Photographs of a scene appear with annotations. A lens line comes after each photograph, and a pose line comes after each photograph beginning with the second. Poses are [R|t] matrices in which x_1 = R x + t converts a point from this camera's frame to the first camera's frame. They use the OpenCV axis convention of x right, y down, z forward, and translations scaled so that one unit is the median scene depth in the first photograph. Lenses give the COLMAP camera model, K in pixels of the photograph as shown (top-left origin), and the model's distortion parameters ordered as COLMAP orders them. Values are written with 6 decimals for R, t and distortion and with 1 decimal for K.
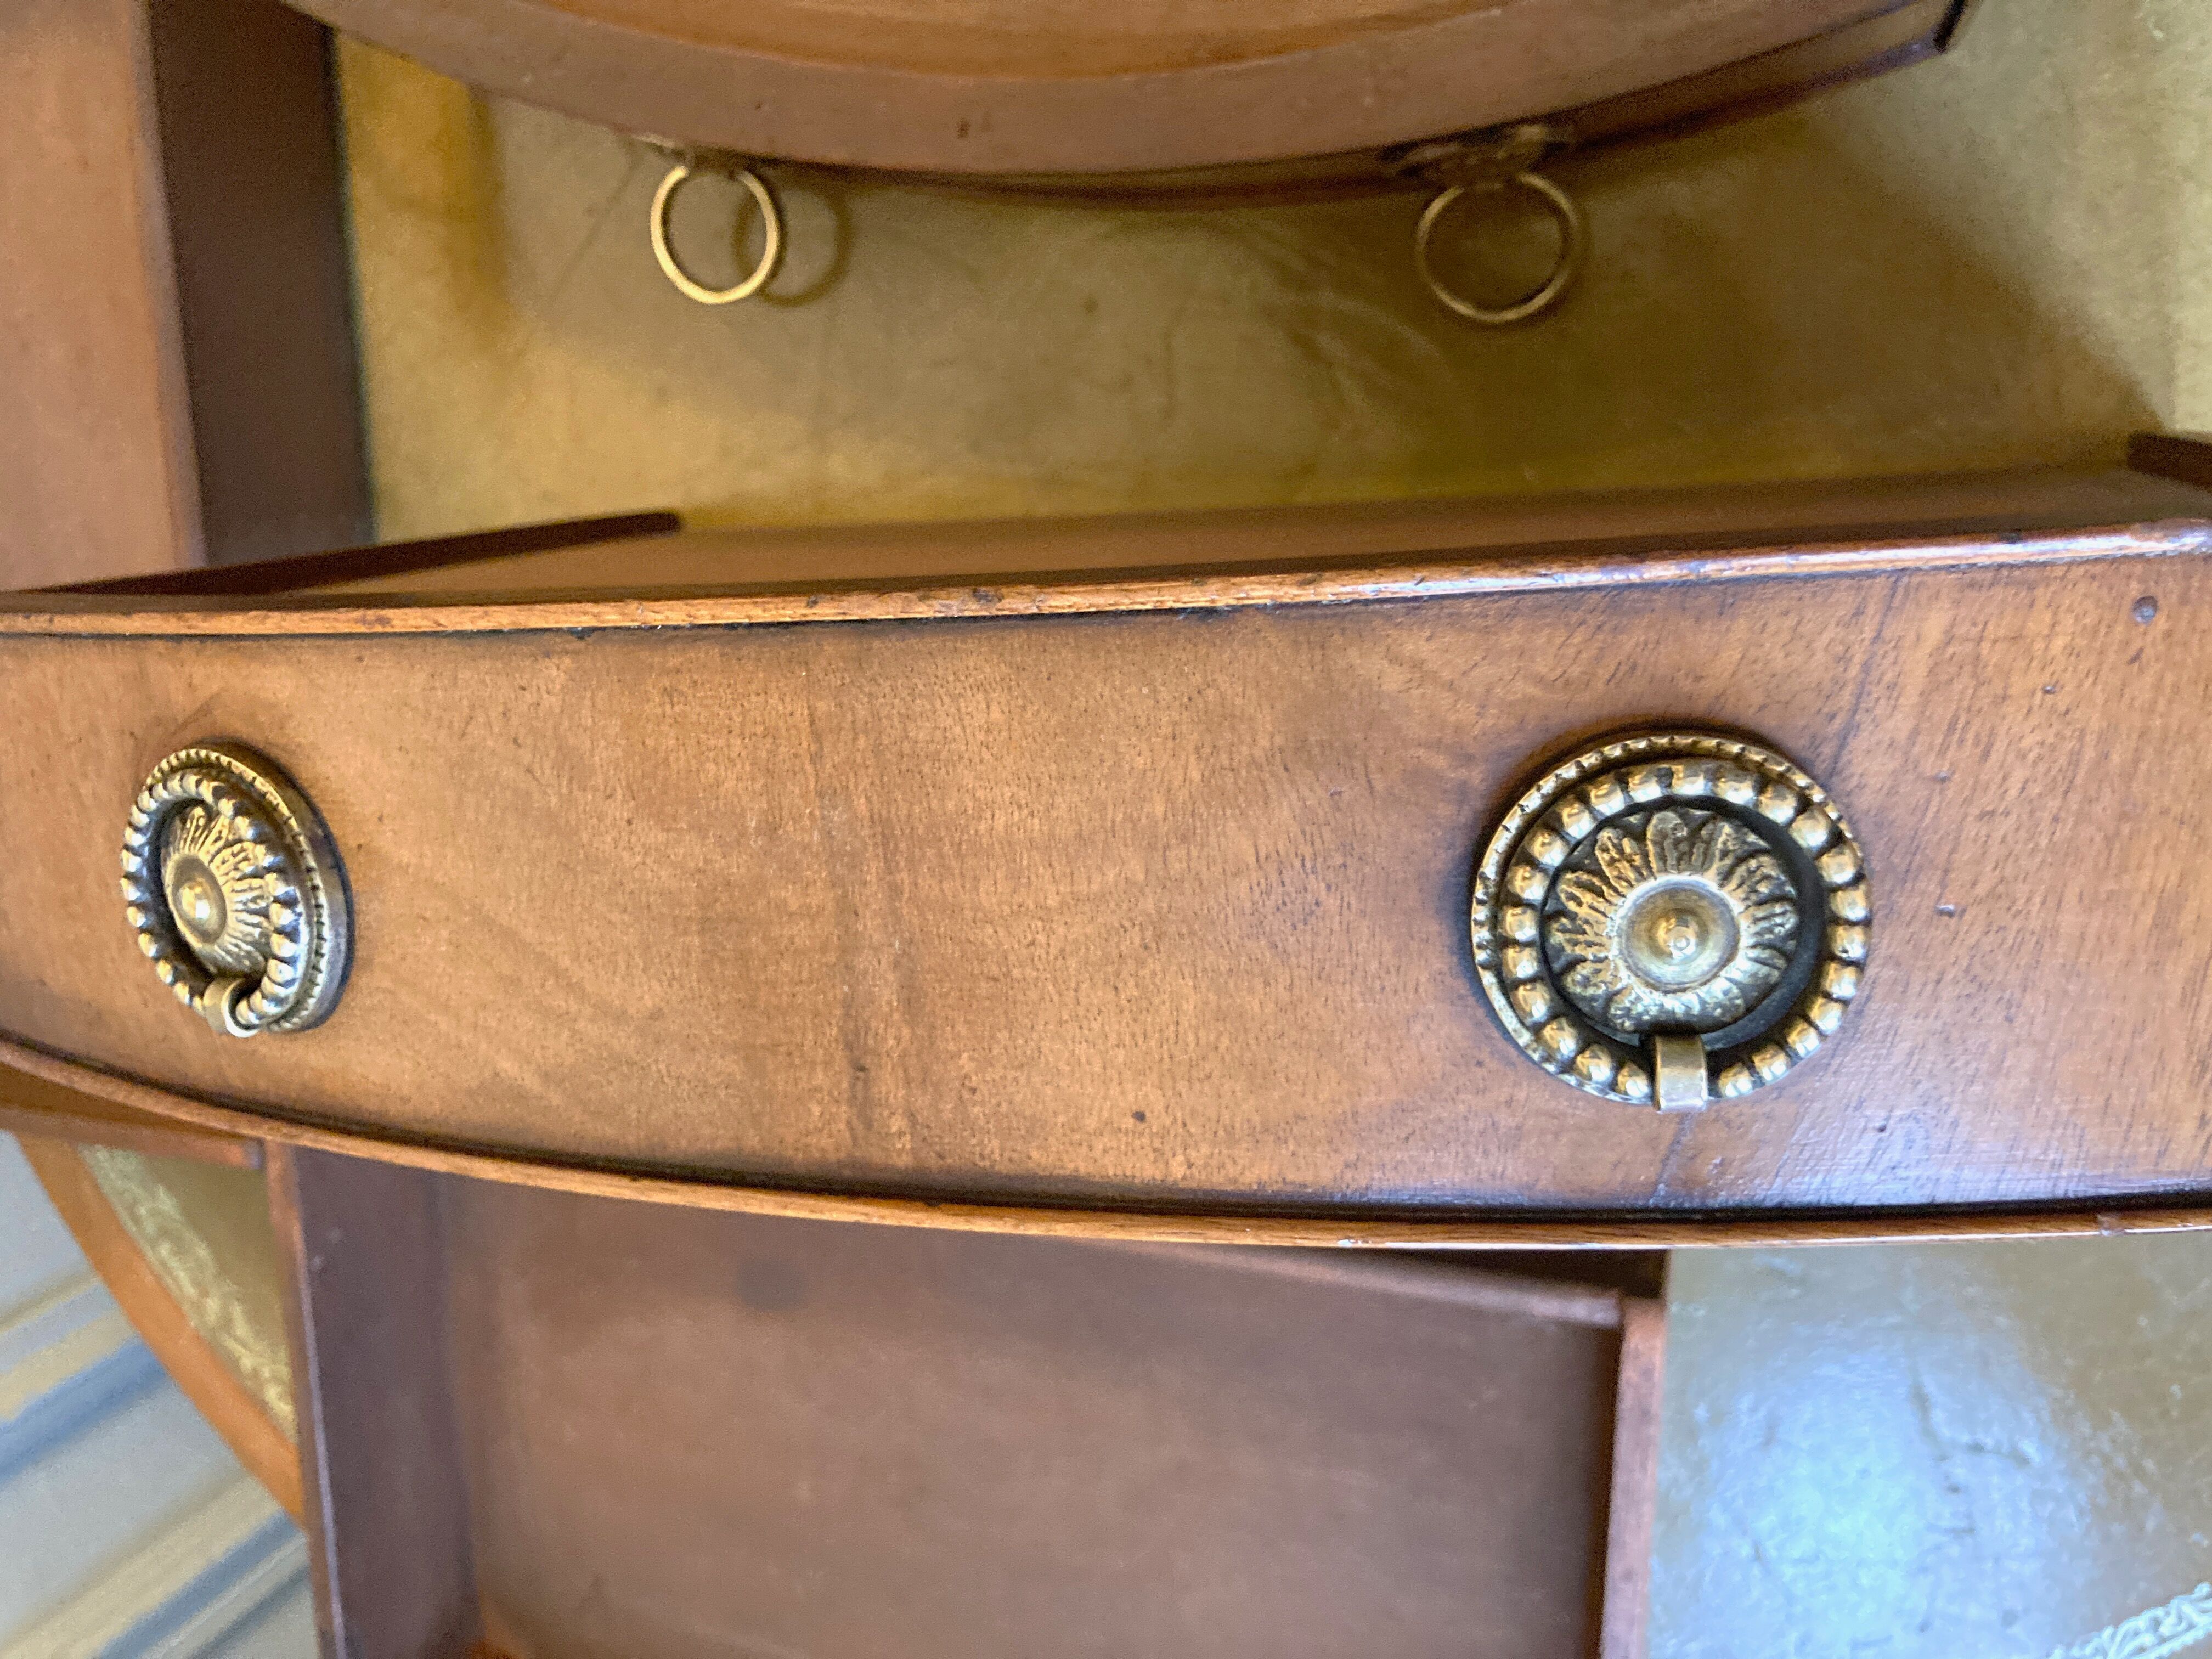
lens RADIAL K [[1828.7, 0, 1110.0], [0, 1828.7, 838.2], [0, 0, 1]] dist [0.009777, -0.006582]
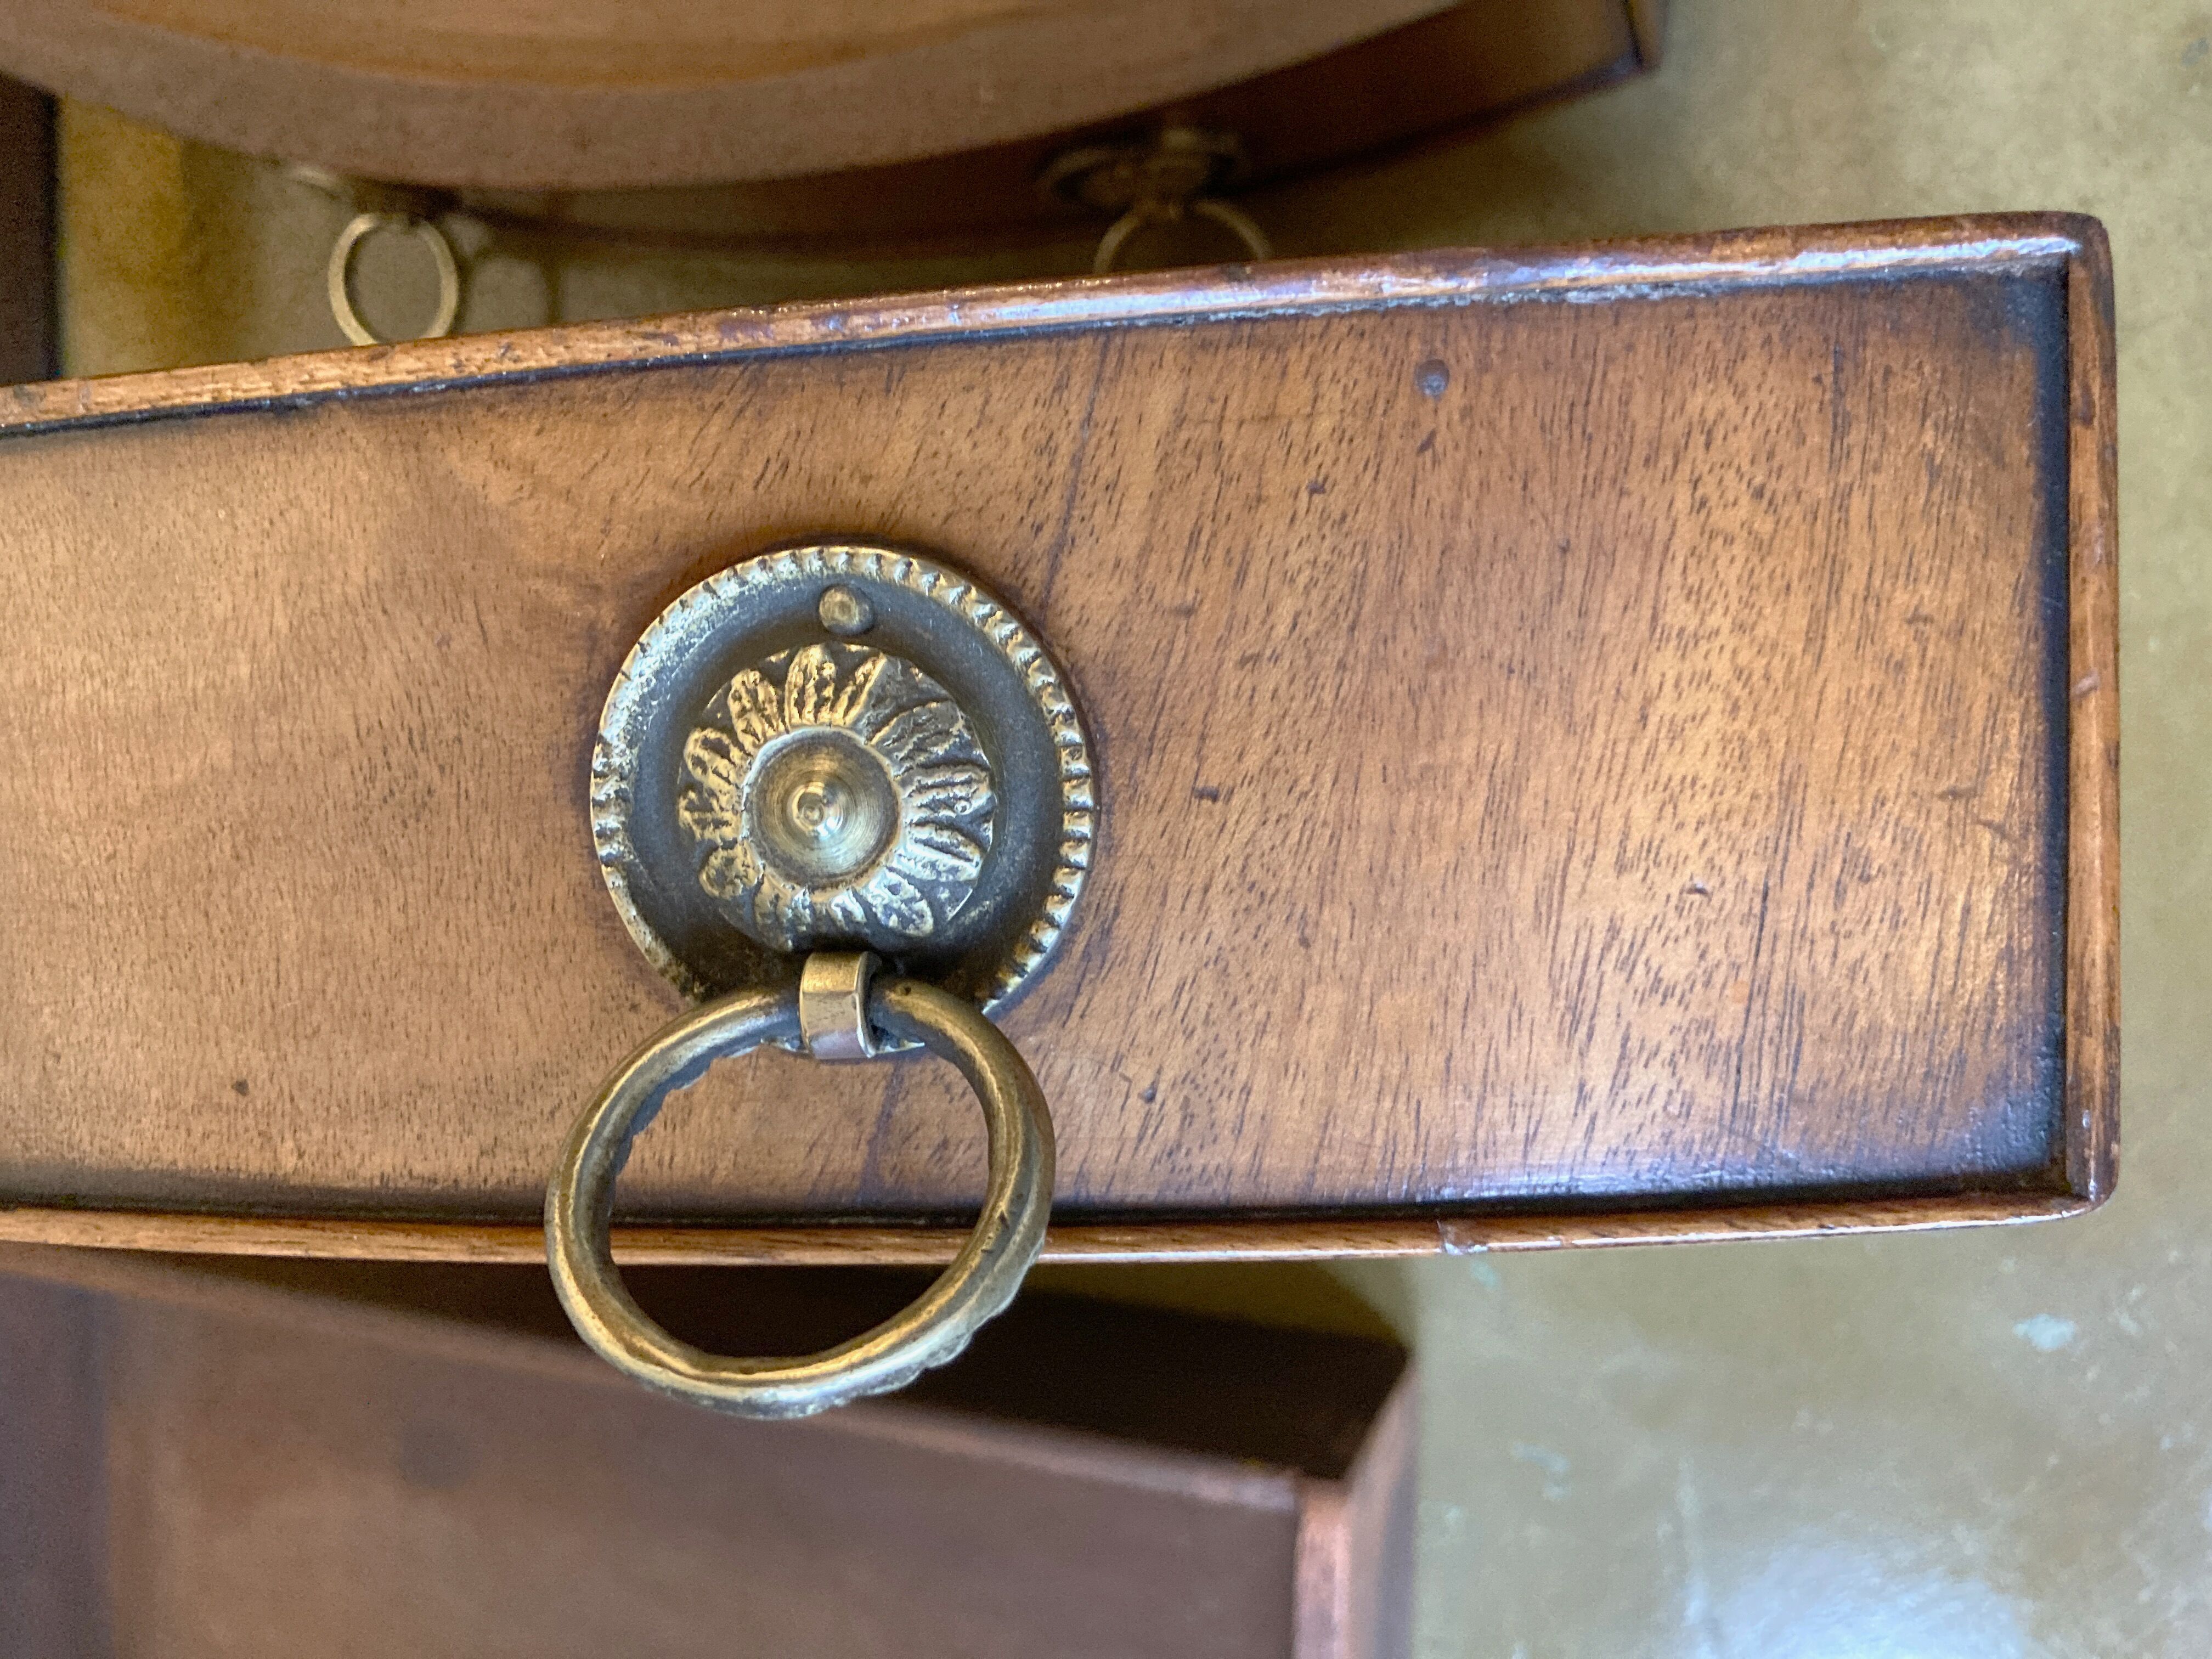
lens RADIAL K [[1828.7, 0, 1112.6], [0, 1828.7, 834.0], [0, 0, 1]] dist [0.009777, -0.006582]
pose [[0.999258, 0.014787, -0.035569, 0.430572], [-0.019426, 0.990812, -0.133845, 0.151819], [0.033263, 0.134437, 0.990364, 0.257714]]
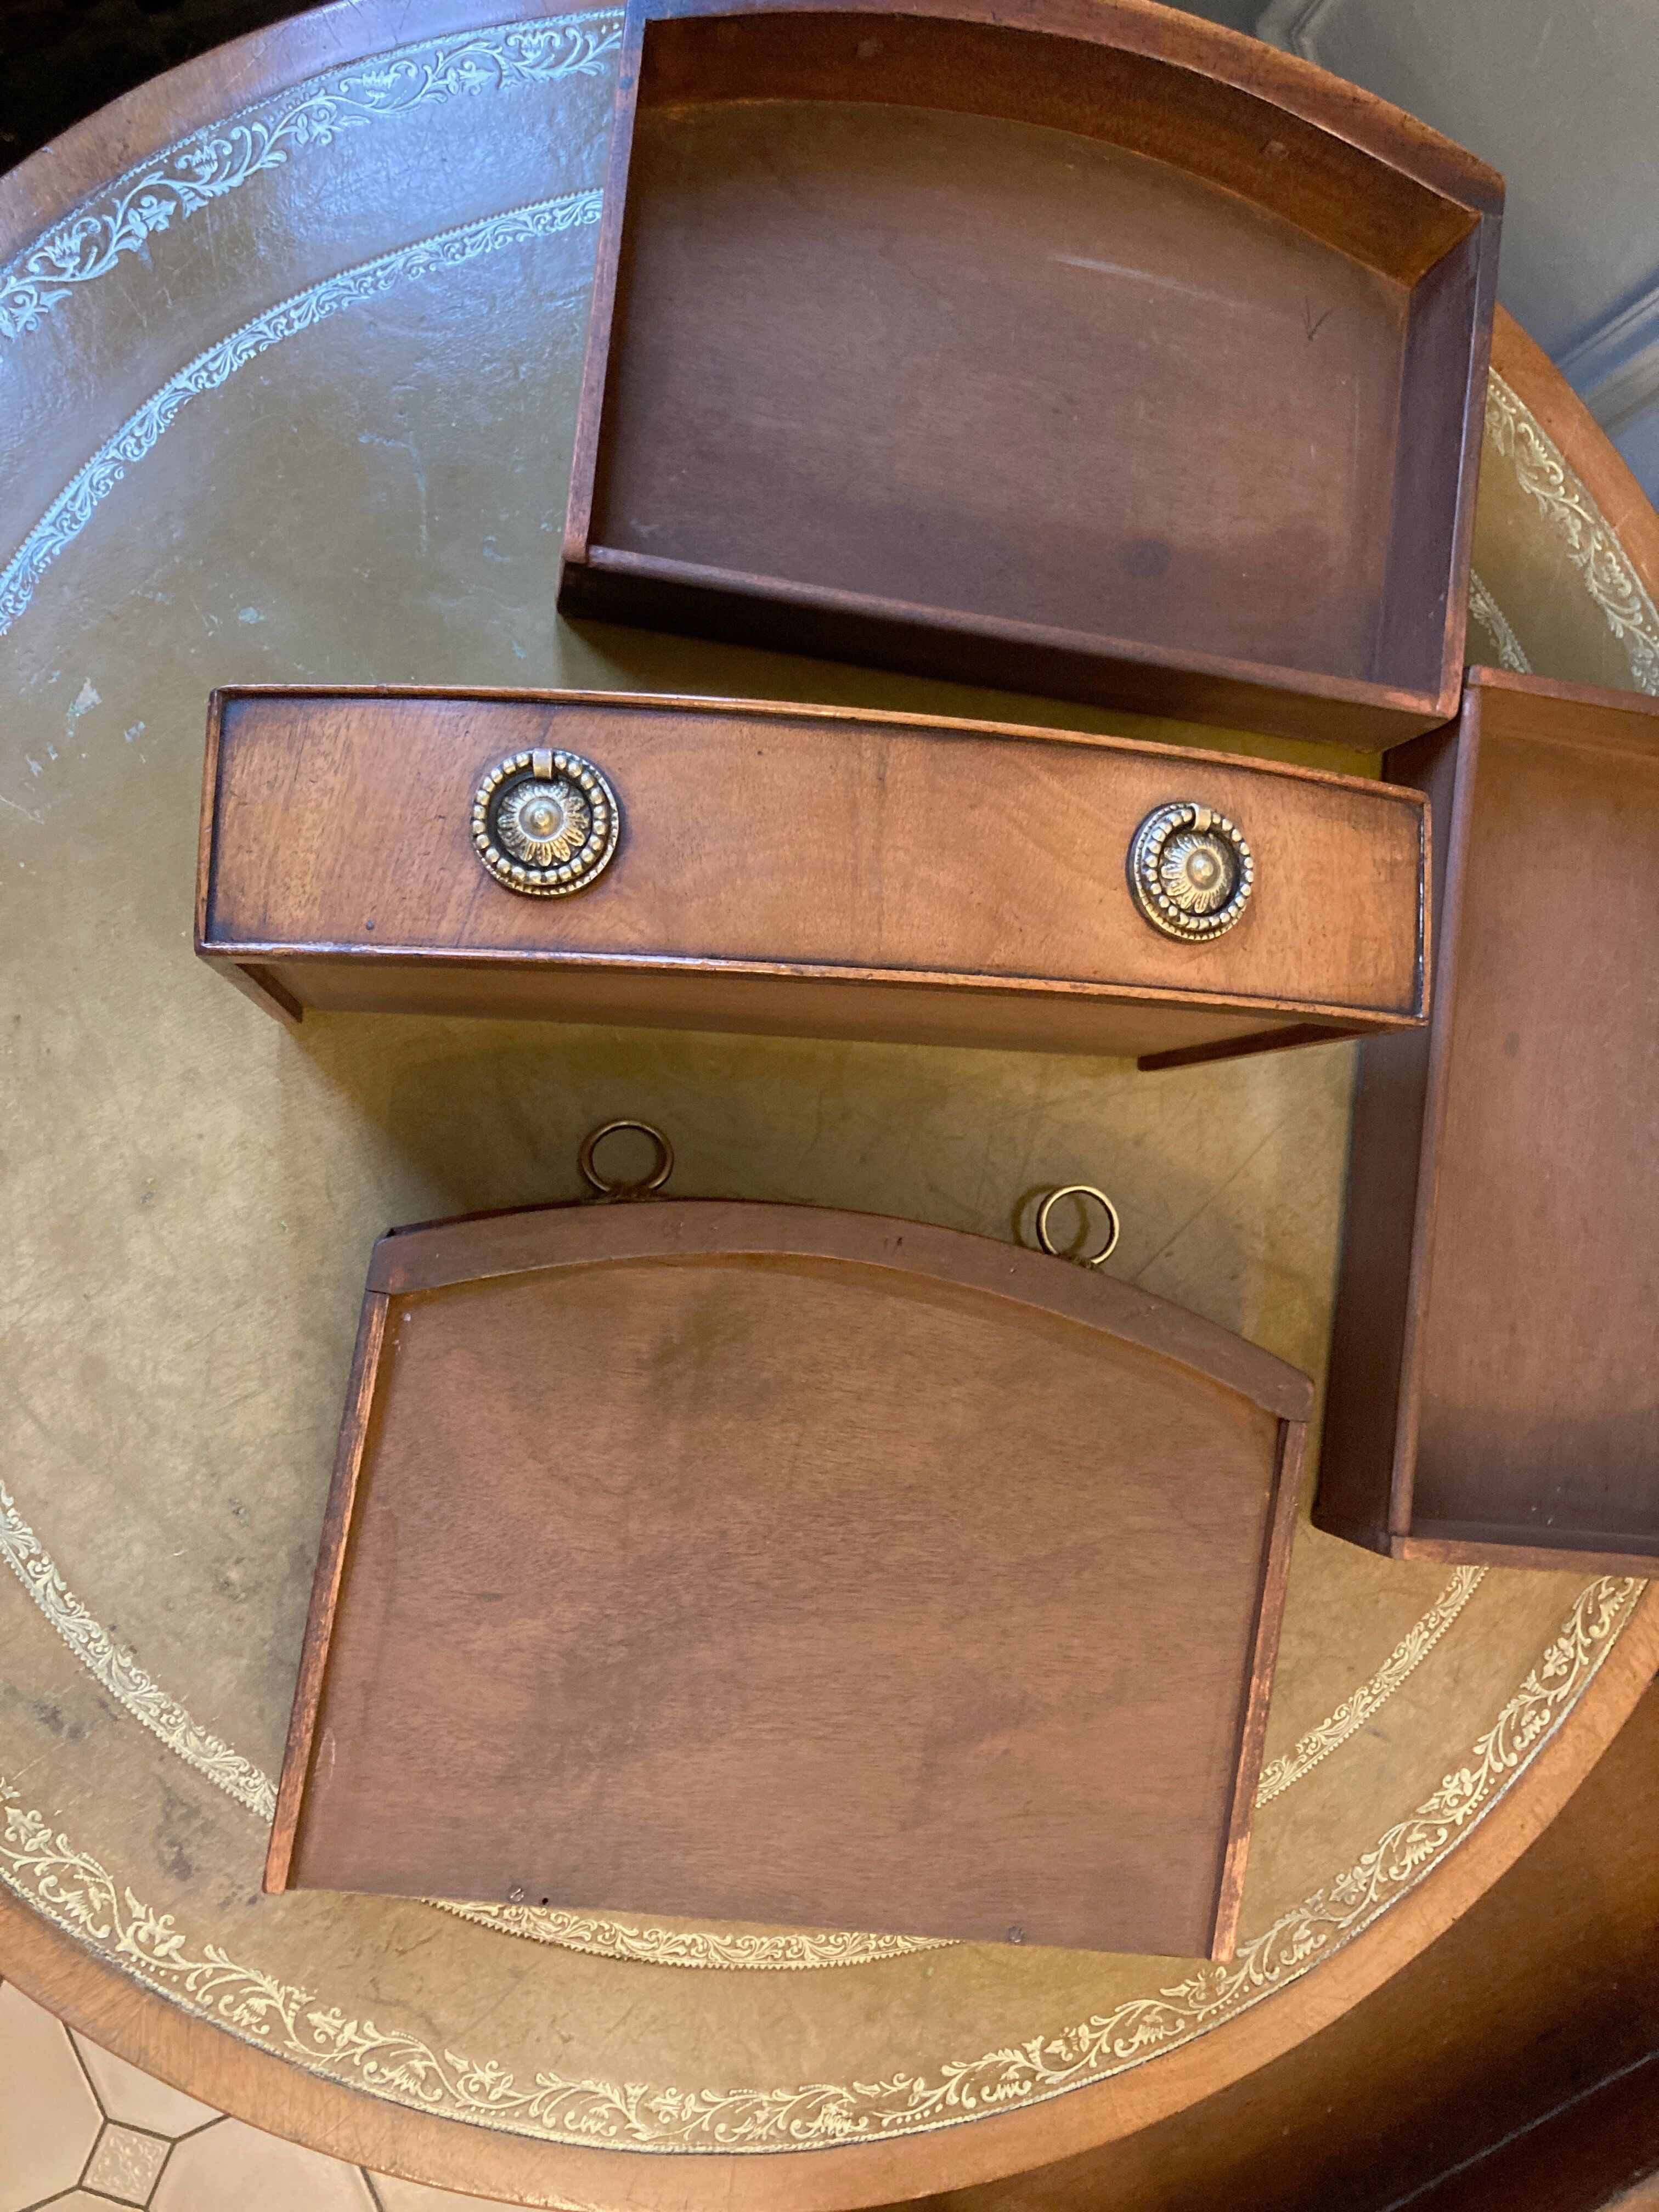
lens RADIAL K [[1828.7, 0, 871.1], [0, 1828.7, 1073.5], [0, 0, 1]] dist [0.009777, -0.006582]
pose [[-0.988841, -0.093549, 0.115939, -0.471457], [0.074464, -0.984431, -0.159222, 0.138363], [0.129029, -0.148812, 0.980412, -1.490341]]
